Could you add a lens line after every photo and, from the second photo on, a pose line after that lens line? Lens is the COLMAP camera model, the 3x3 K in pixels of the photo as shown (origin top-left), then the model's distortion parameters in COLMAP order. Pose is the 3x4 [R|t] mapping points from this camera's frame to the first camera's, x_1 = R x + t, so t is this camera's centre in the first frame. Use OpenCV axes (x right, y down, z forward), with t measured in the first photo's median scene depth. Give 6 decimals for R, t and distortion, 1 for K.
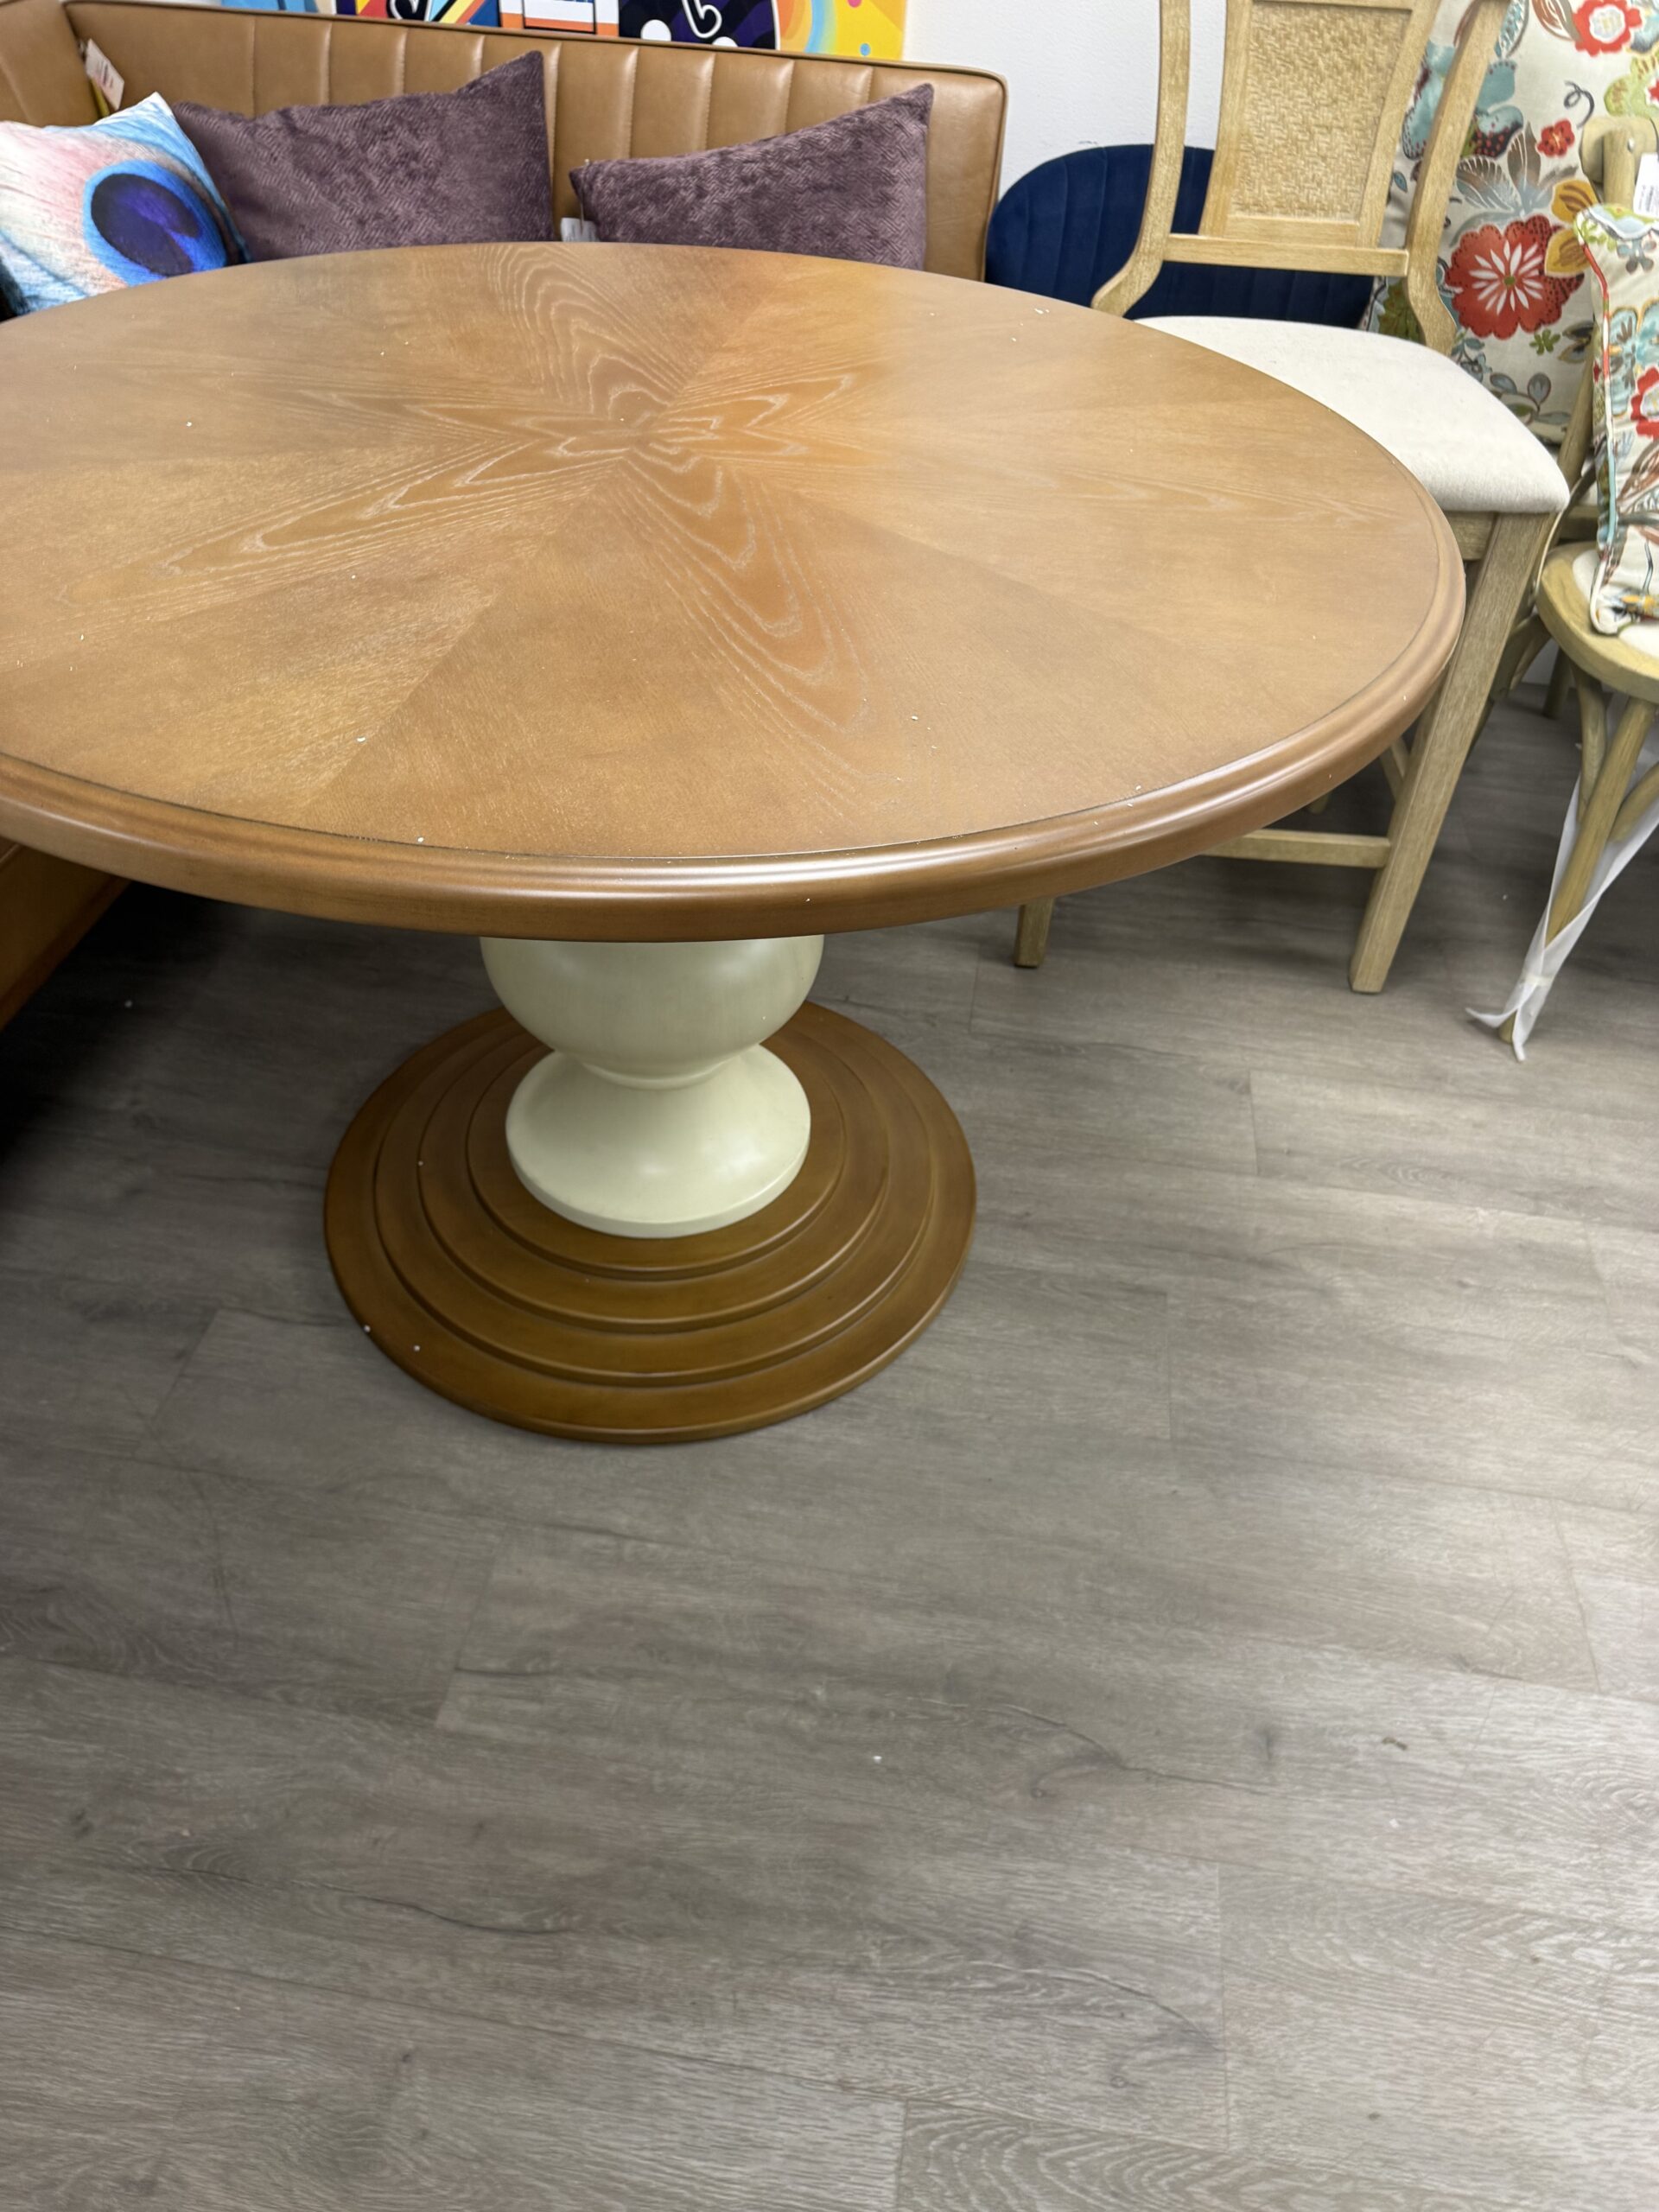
lens RADIAL K [[1580.0, 0, 859.4], [0, 1580.0, 1060.9], [0, 0, 1]] dist [-0.002158, -0.004541]
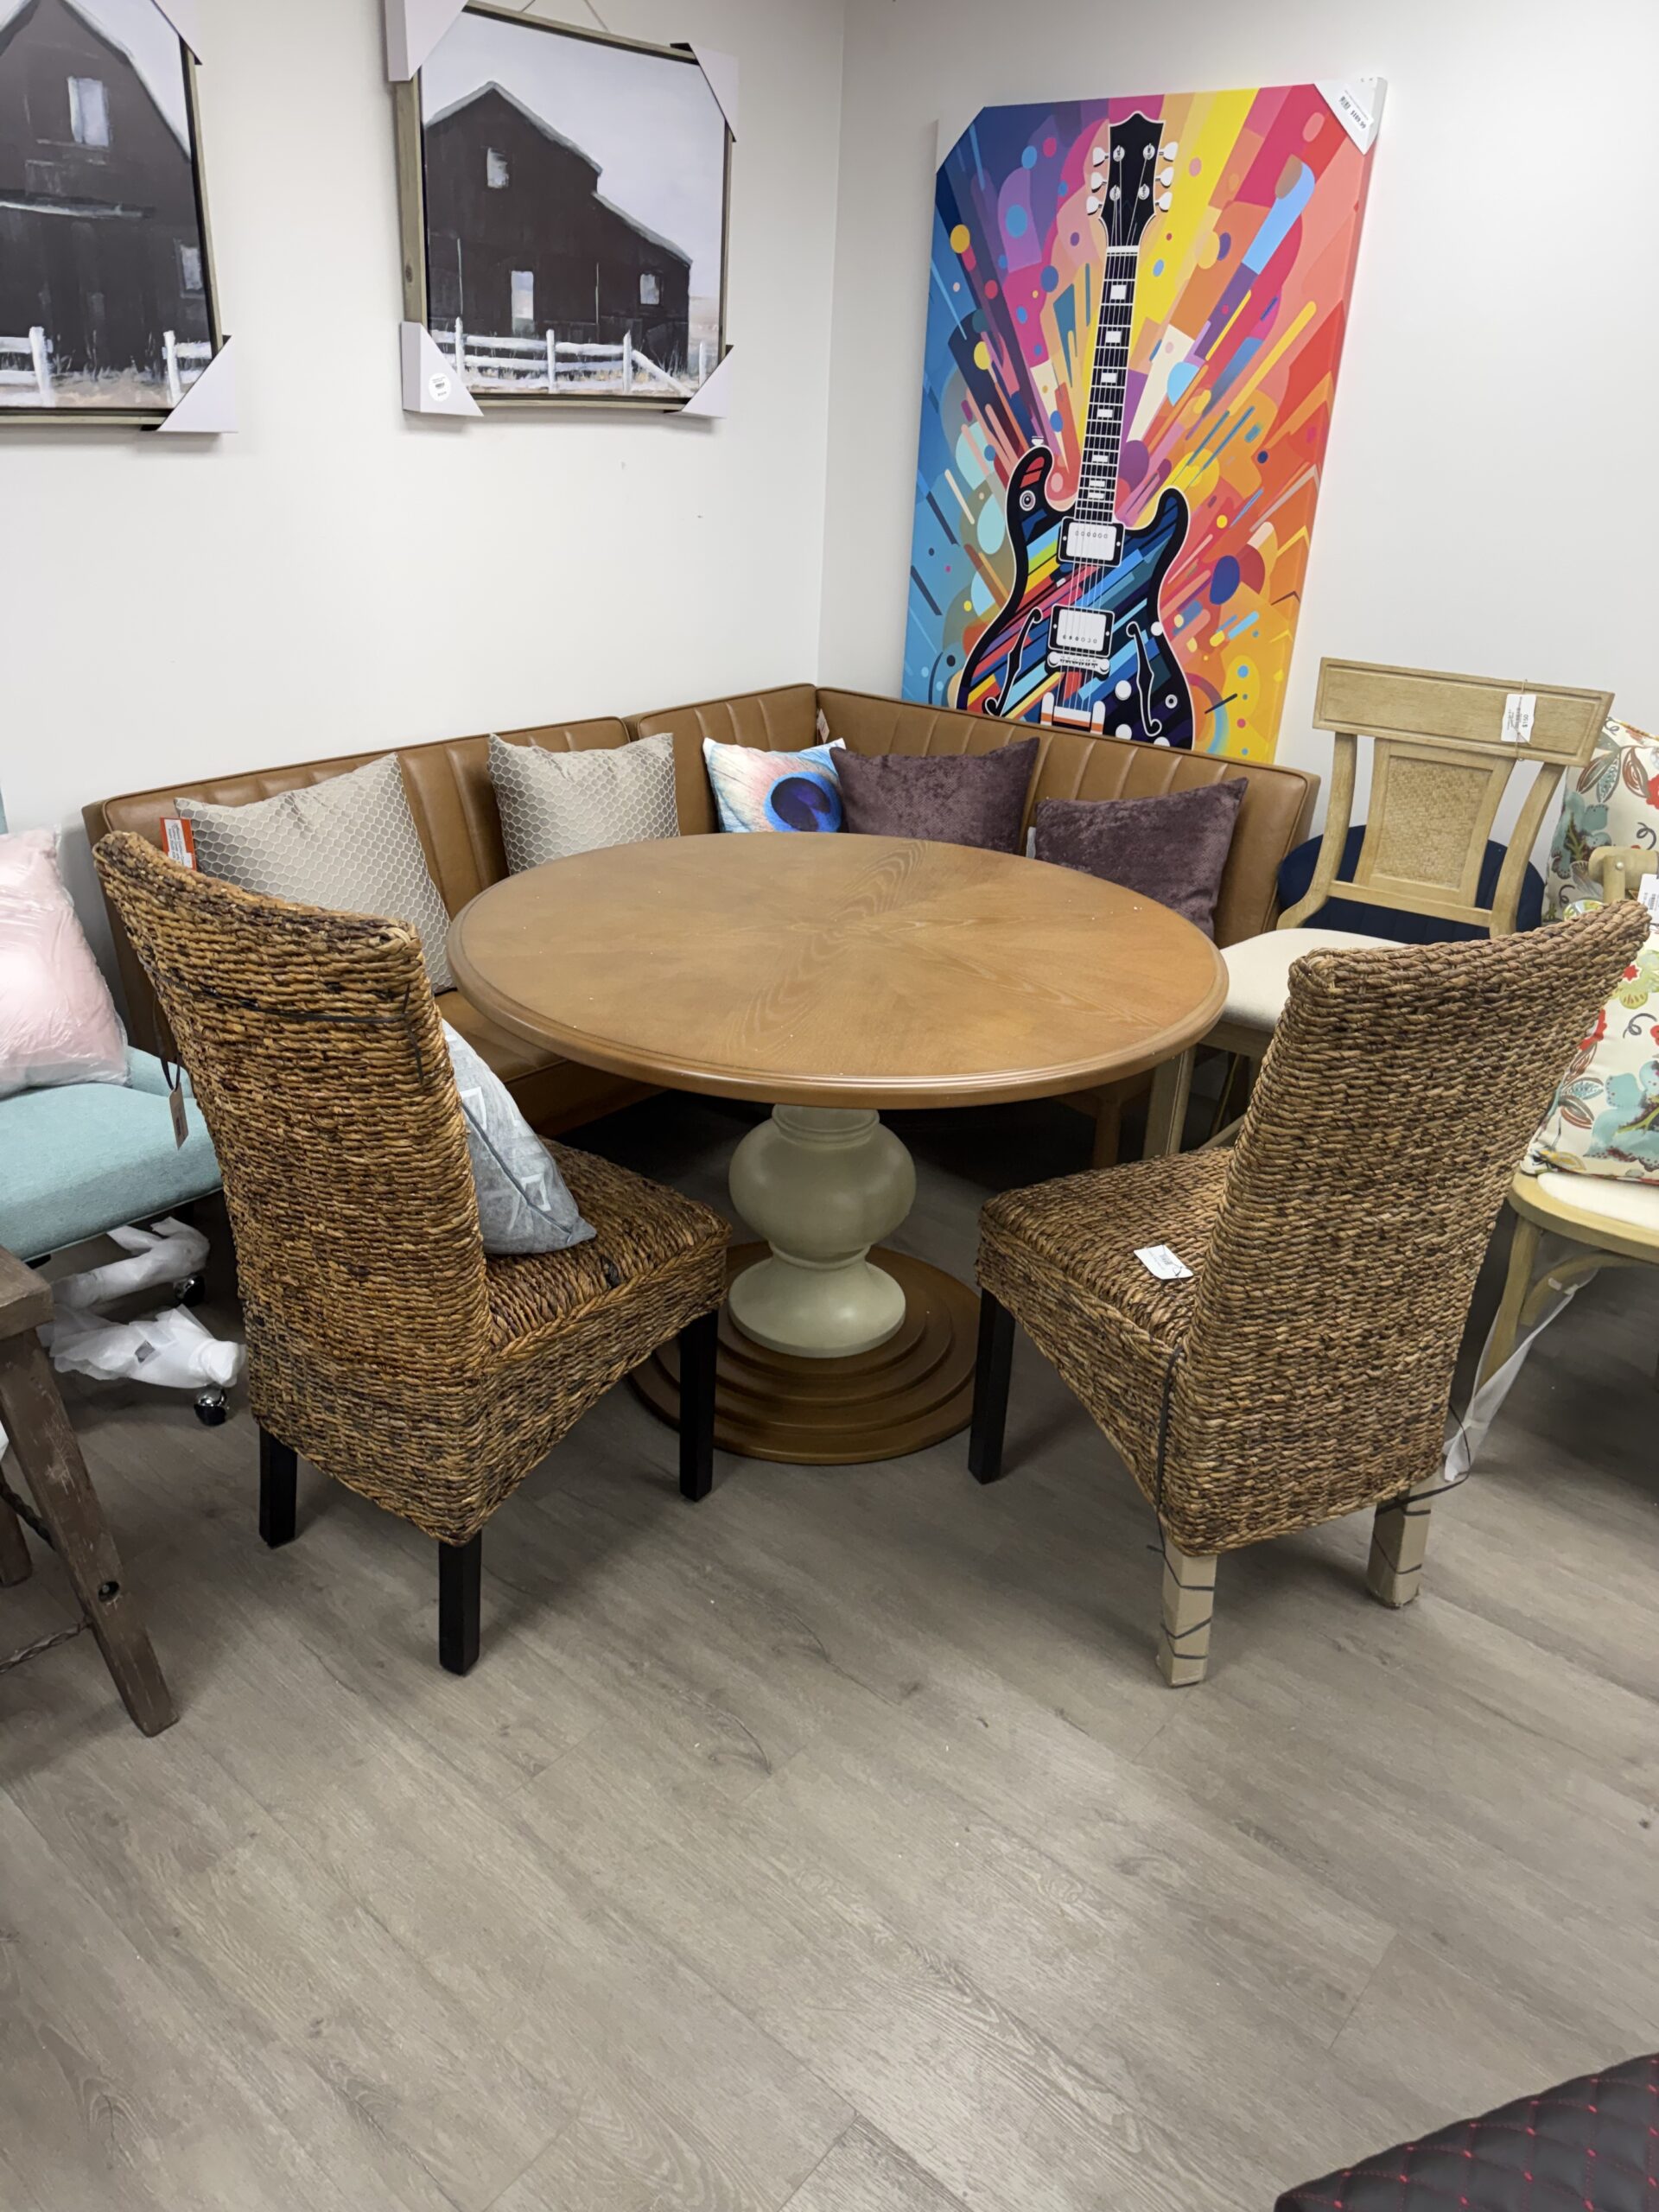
lens RADIAL K [[1580.0, 0, 830.6], [0, 1580.0, 1104.7], [0, 0, 1]] dist [-0.002158, -0.004541]
pose [[0.847057, 0.199330, -0.492709, 0.577593], [-0.337128, 0.918164, -0.208132, 0.160159], [0.410901, 0.342406, 0.844937, -0.423175]]
